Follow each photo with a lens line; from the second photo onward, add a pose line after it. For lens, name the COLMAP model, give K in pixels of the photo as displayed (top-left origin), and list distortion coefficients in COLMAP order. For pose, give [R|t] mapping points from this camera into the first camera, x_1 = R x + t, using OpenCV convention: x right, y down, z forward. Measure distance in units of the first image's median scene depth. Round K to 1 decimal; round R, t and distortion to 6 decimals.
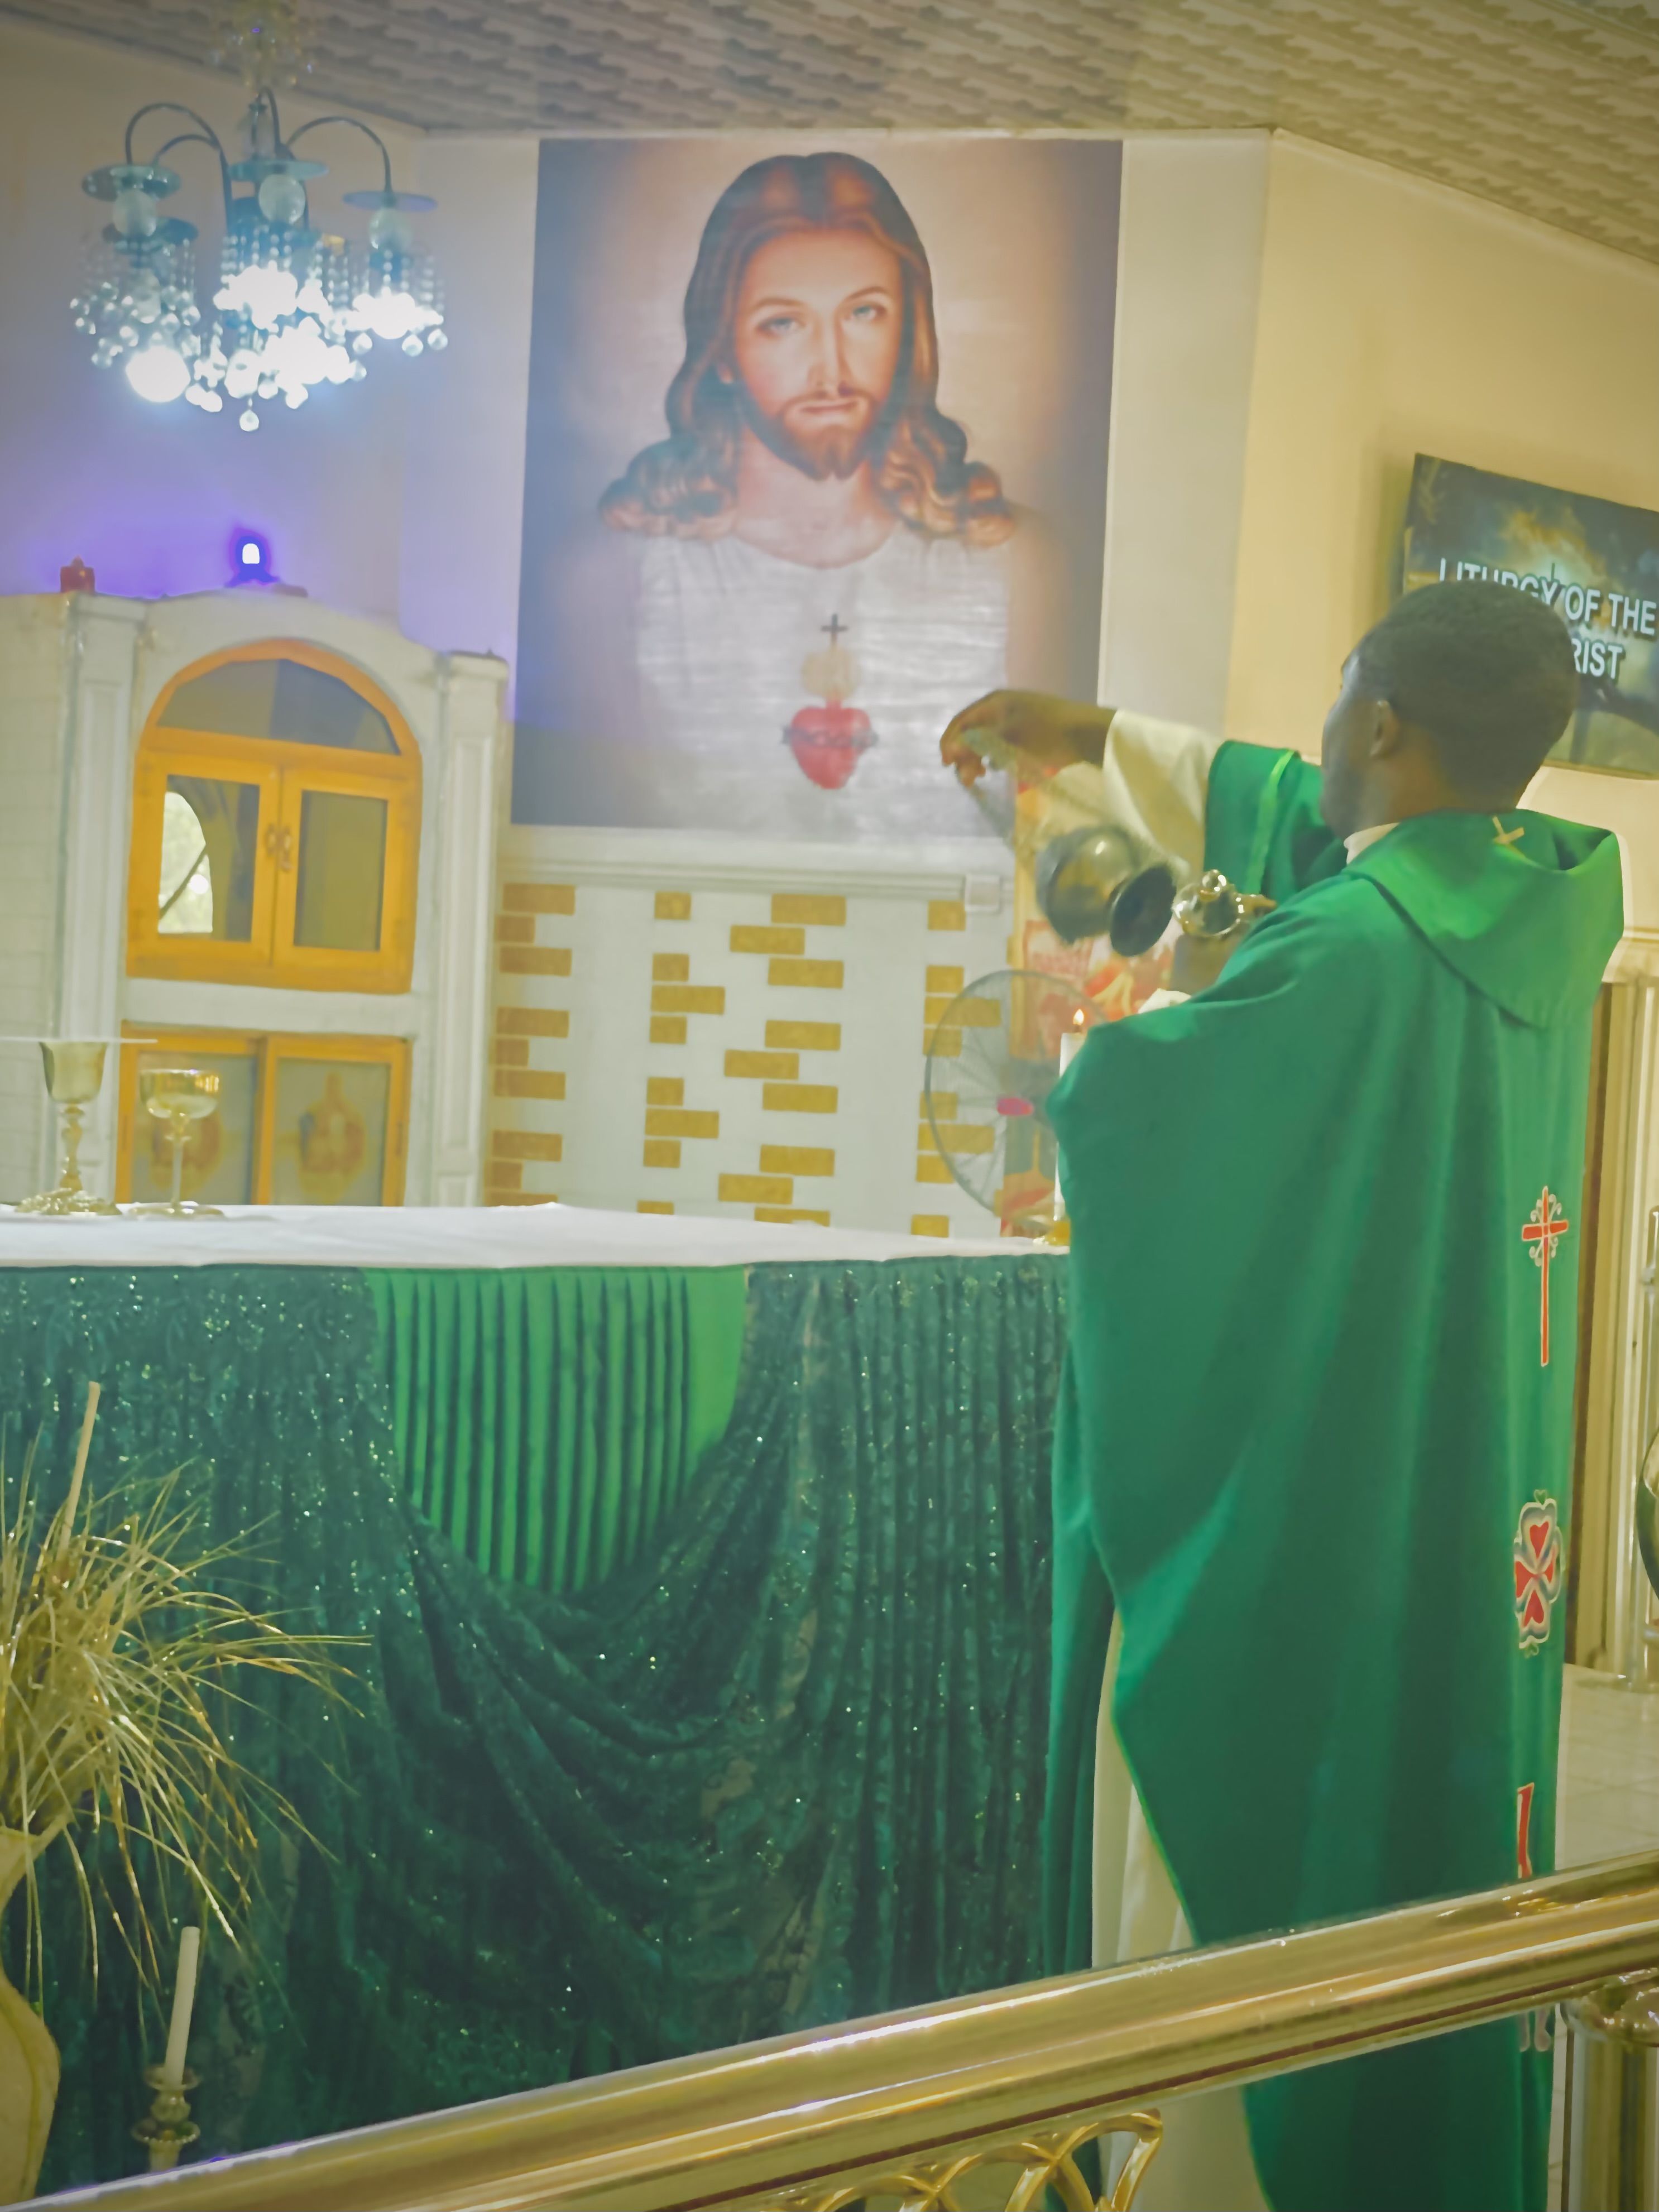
lens RADIAL K [[3355.4, 0, 829.5], [0, 3355.4, 1106.0], [0, 0, 1]] dist [0.059839, 0.128891]
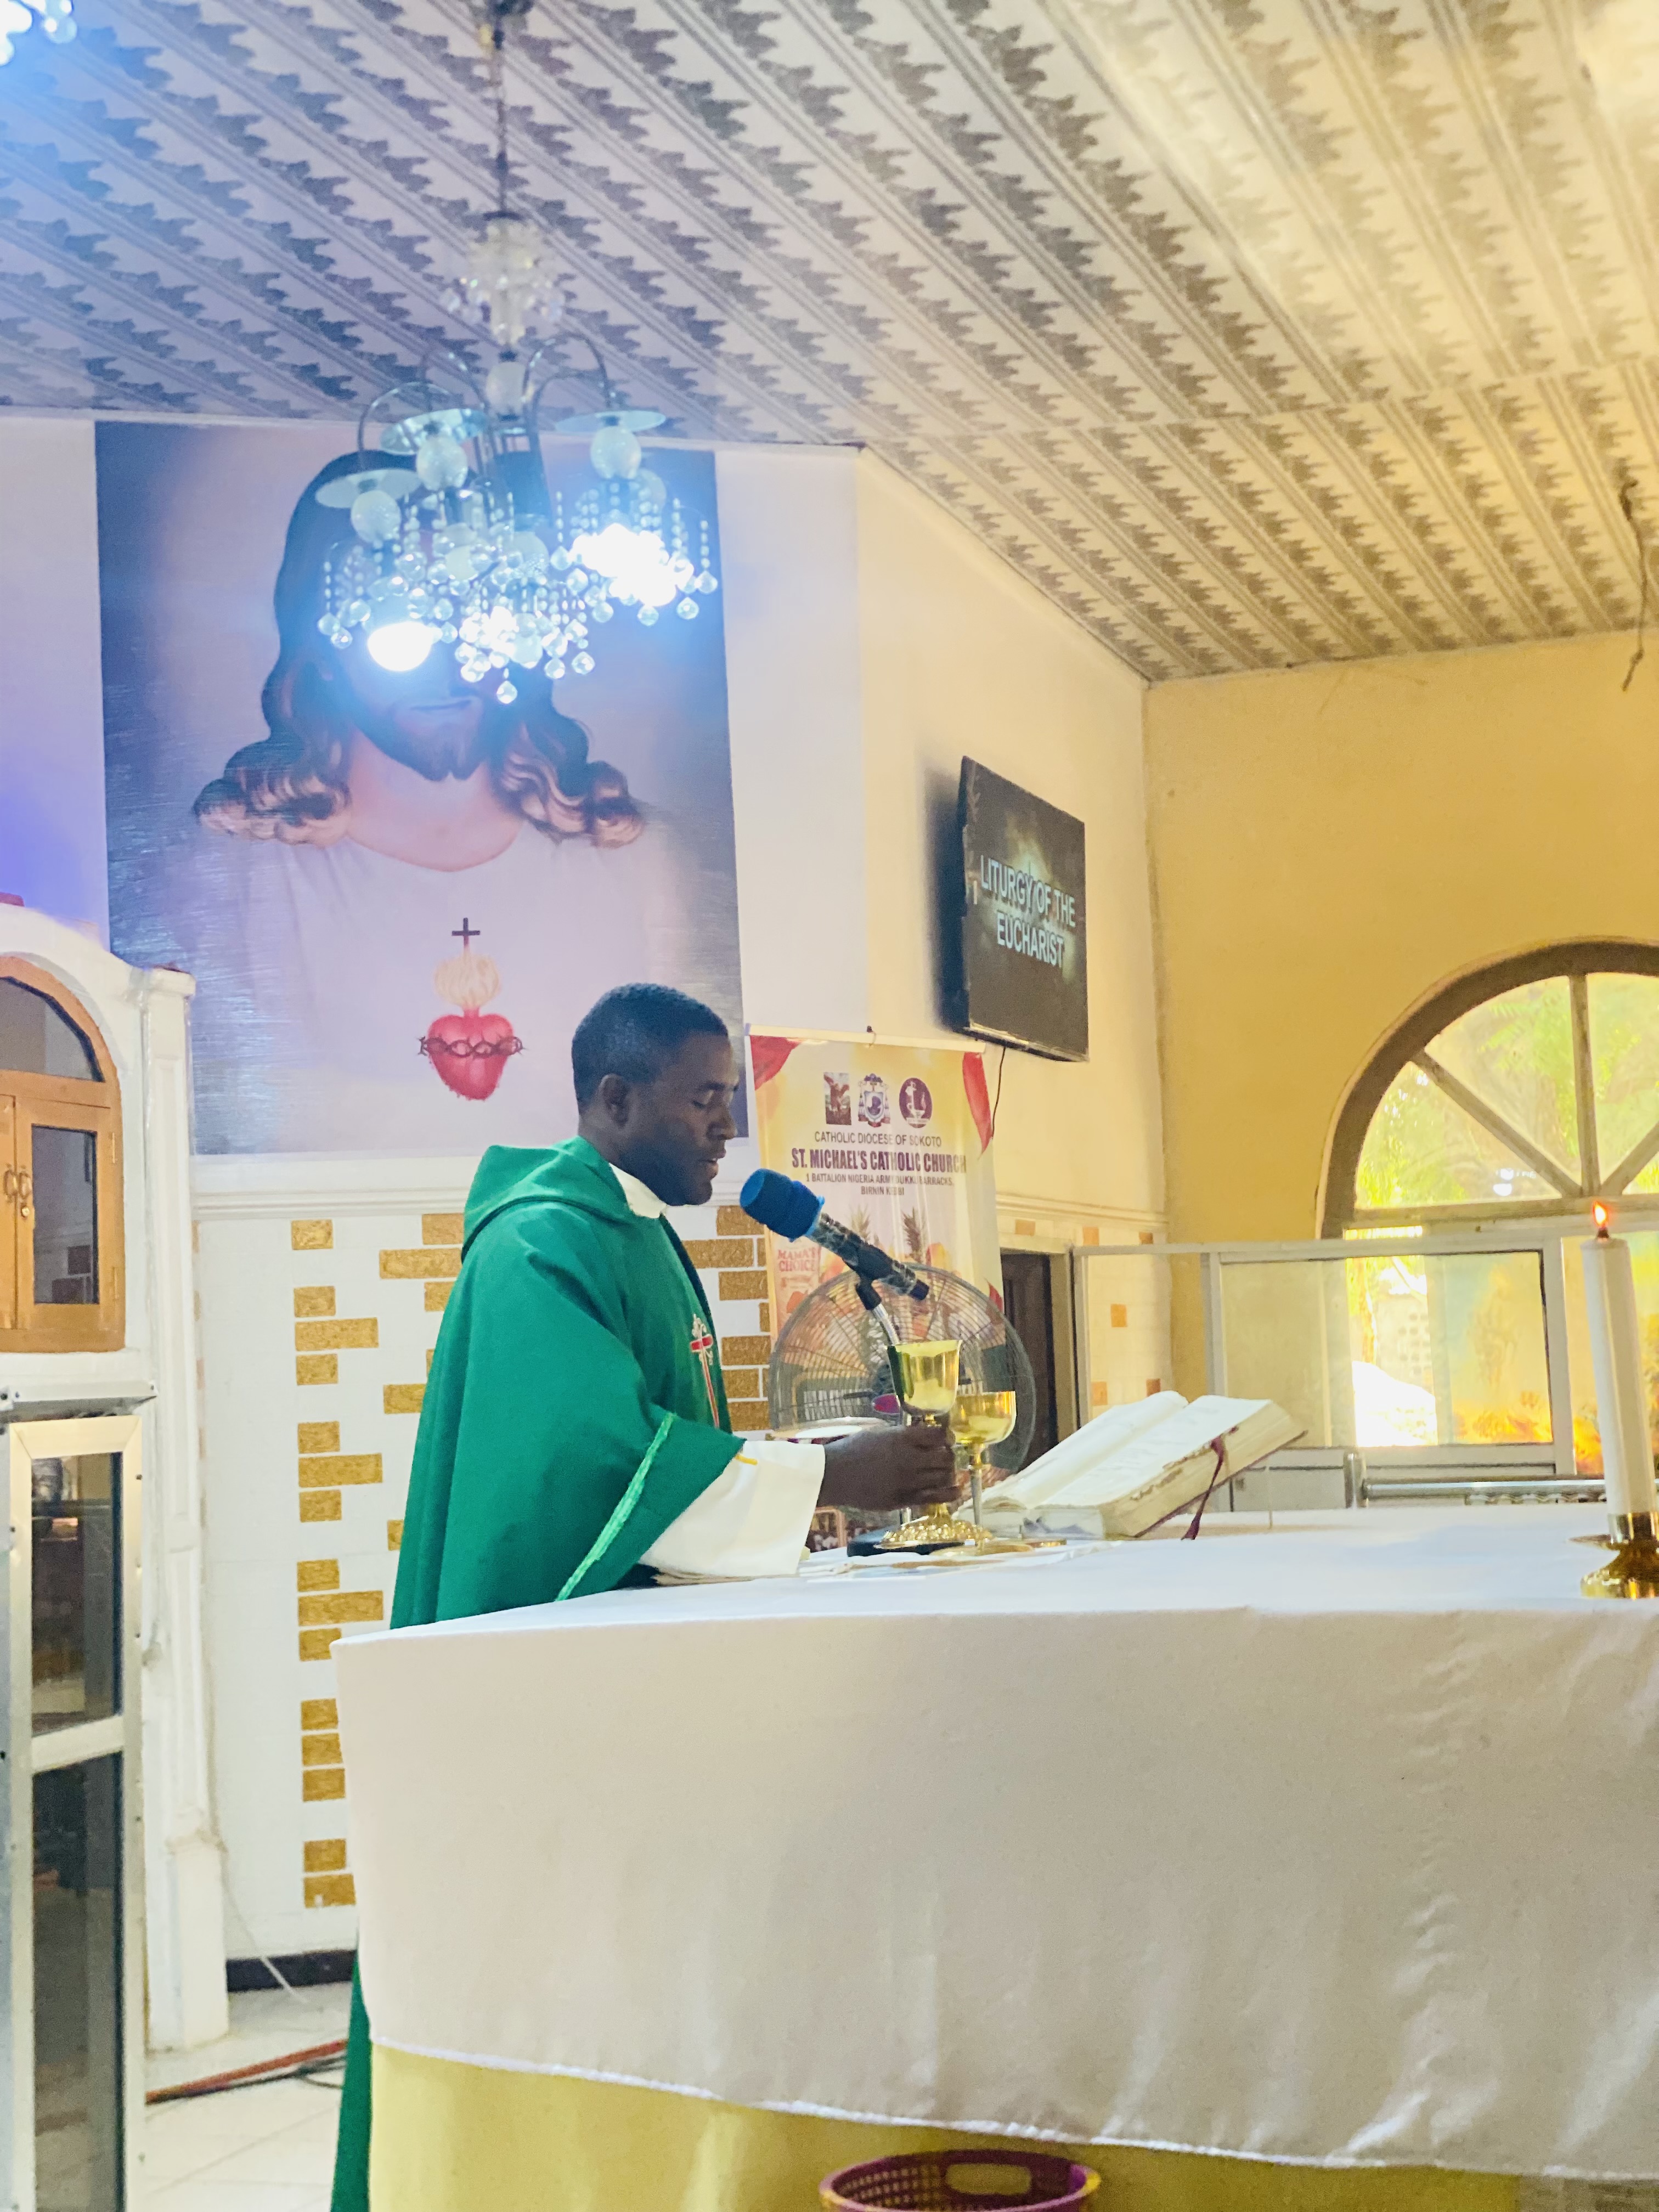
lens RADIAL K [[3276.5, 0, 830.8], [0, 3276.5, 1058.5], [0, 0, 1]] dist [0.069595, 0.057422]
pose [[0.878072, -0.042525, 0.476636, -0.360353], [0.096256, 0.991381, -0.088874, -0.014108], [-0.468748, 0.123917, 0.874597, 0.143148]]
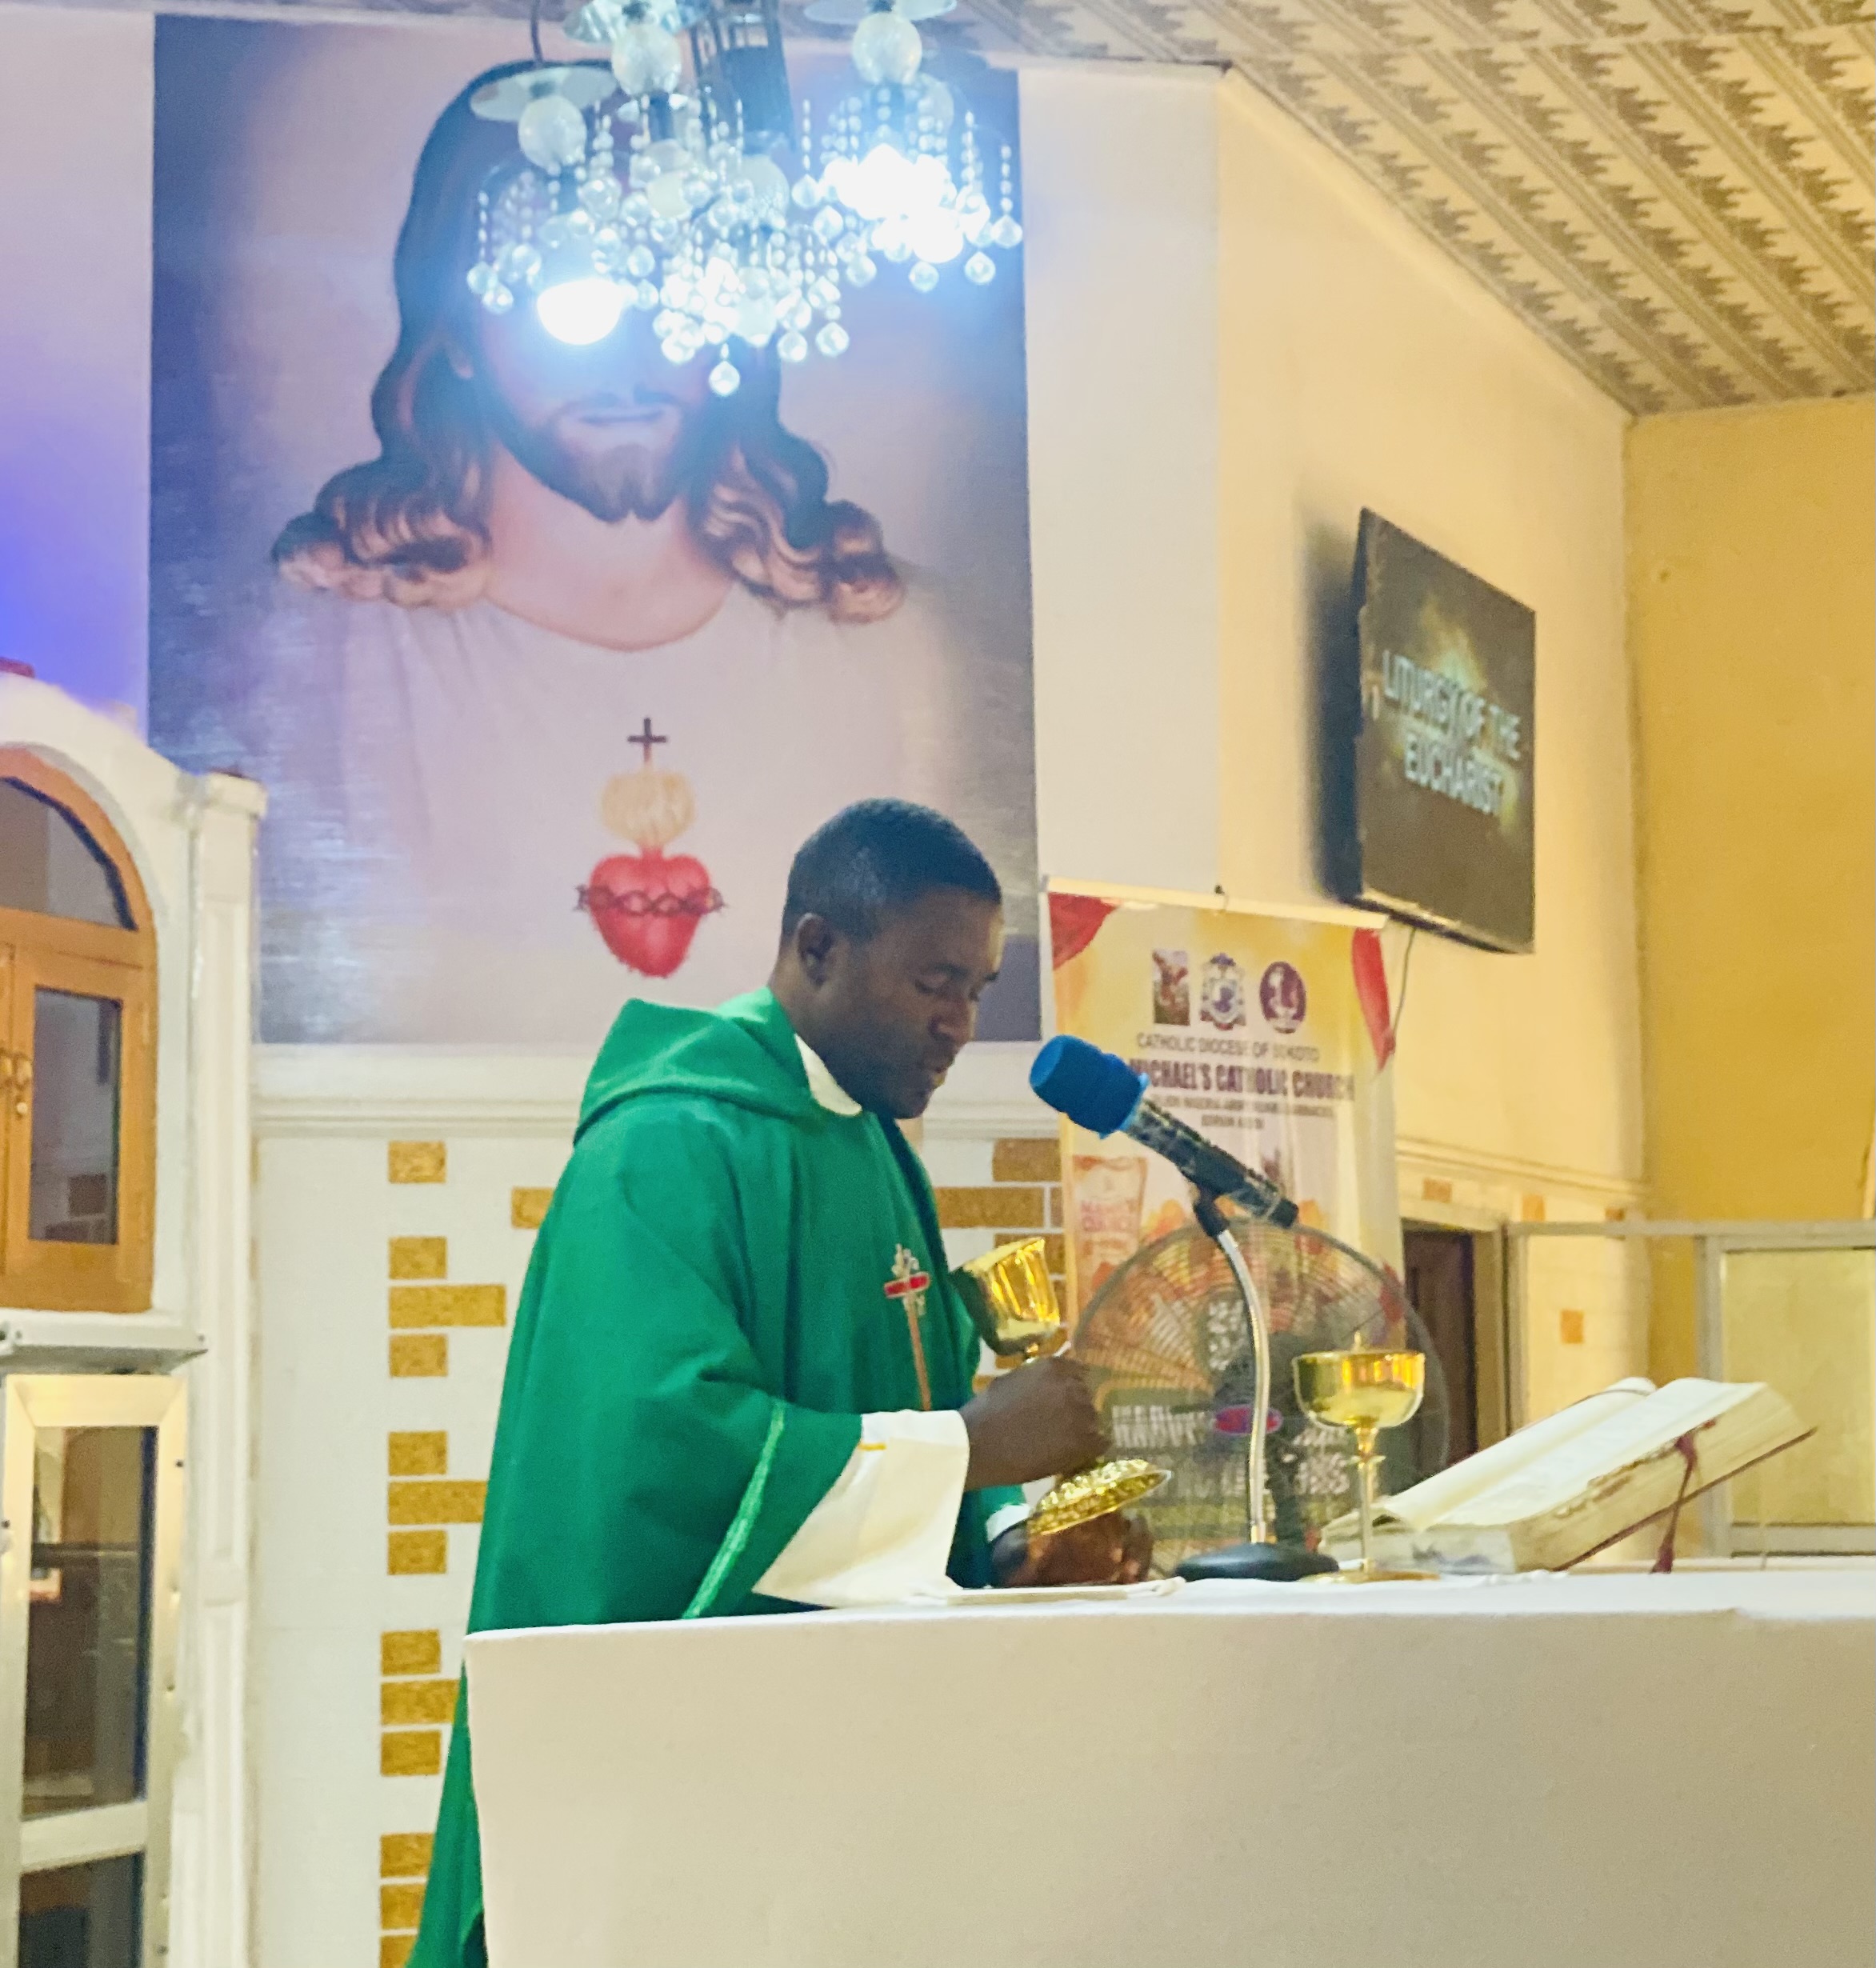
lens RADIAL K [[4837.2, 0, 937.2], [0, 4837.2, 718.8], [0, 0, 1]] dist [0.069477, 0.211243]
pose [[0.899573, 0.005159, 0.436740, -0.376068], [0.066343, 0.986714, -0.148304, 0.001199], [-0.431703, 0.162385, 0.887279, 0.118604]]
